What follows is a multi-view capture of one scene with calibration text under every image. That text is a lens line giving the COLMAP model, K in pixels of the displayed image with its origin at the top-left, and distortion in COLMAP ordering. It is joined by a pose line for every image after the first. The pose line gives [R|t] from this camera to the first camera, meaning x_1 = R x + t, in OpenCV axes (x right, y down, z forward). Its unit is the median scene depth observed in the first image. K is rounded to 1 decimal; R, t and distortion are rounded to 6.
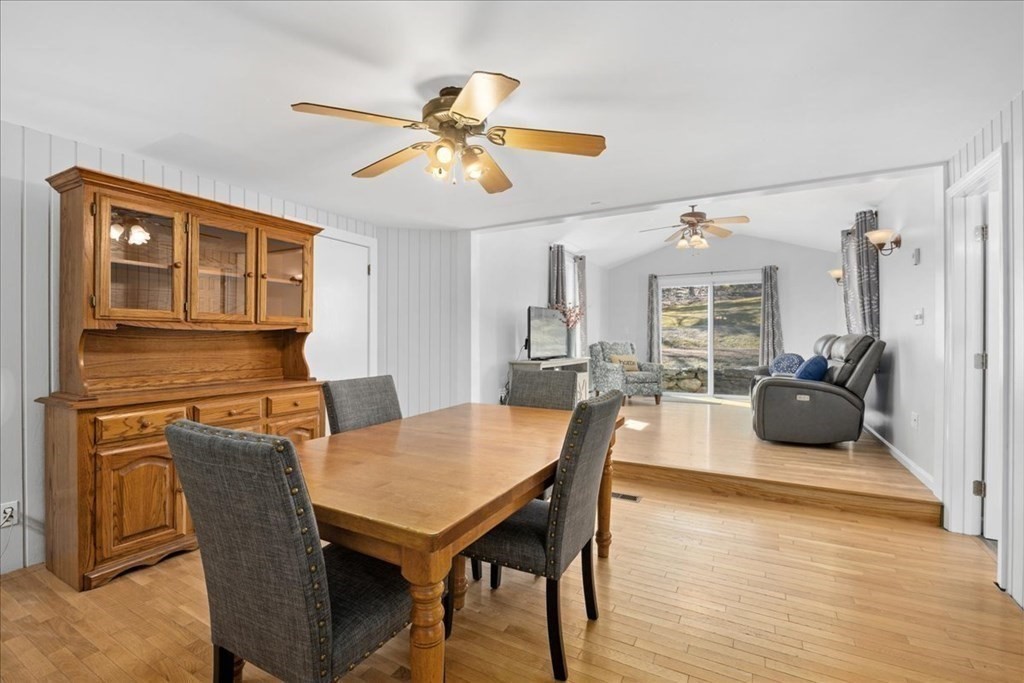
lens RADIAL K [[454.1, 0, 512.0], [0, 454.1, 341.5], [0, 0, 1]] dist [-0.015947, 0.000169]
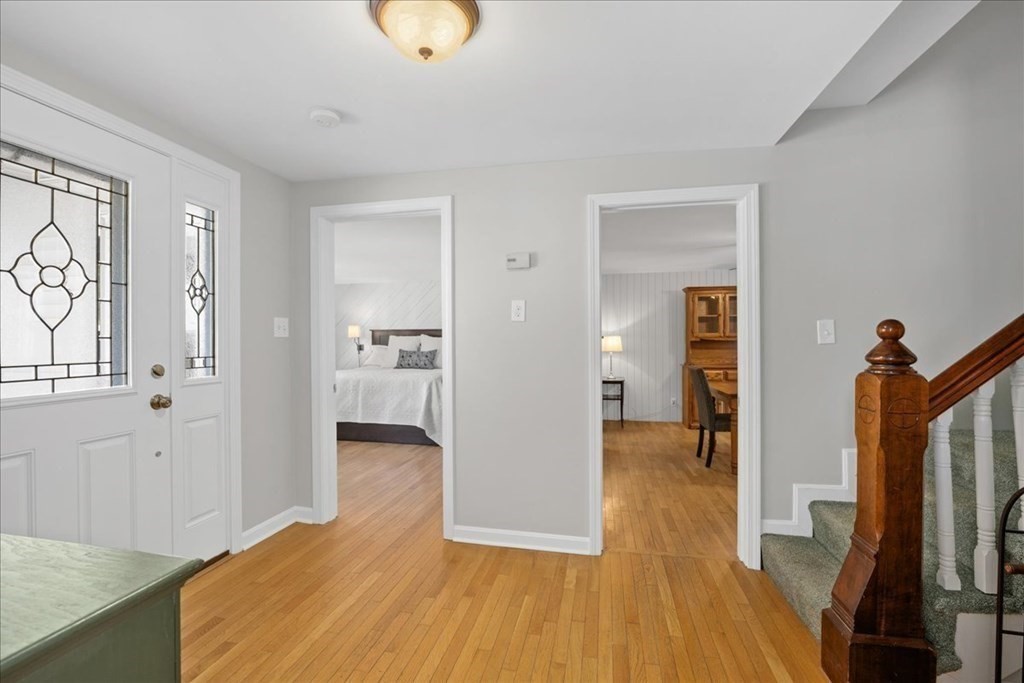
lens RADIAL K [[454.1, 0, 512.0], [0, 454.1, 341.5], [0, 0, 1]] dist [-0.015947, 0.000169]
pose [[0.313705, -0.001173, -0.949520, 0.735706], [0.002744, 0.999996, -0.000329, -0.013127], [0.949517, -0.002503, 0.313707, -0.512665]]
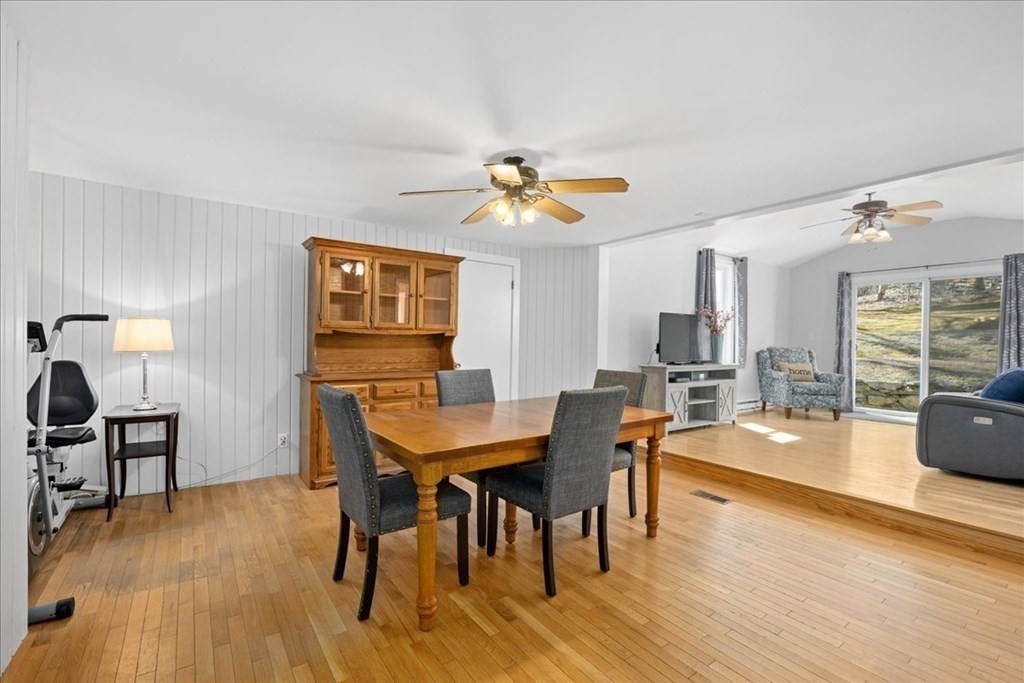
lens RADIAL K [[453.8, 0, 511.7], [0, 453.8, 346.2], [0, 0, 1]] dist [-0.016470, 0.000296]
pose [[0.902585, 0.018714, -0.430105, 0.209324], [-0.016911, 0.999825, 0.008015, -0.002882], [0.430179, 0.000039, 0.902744, -0.100867]]
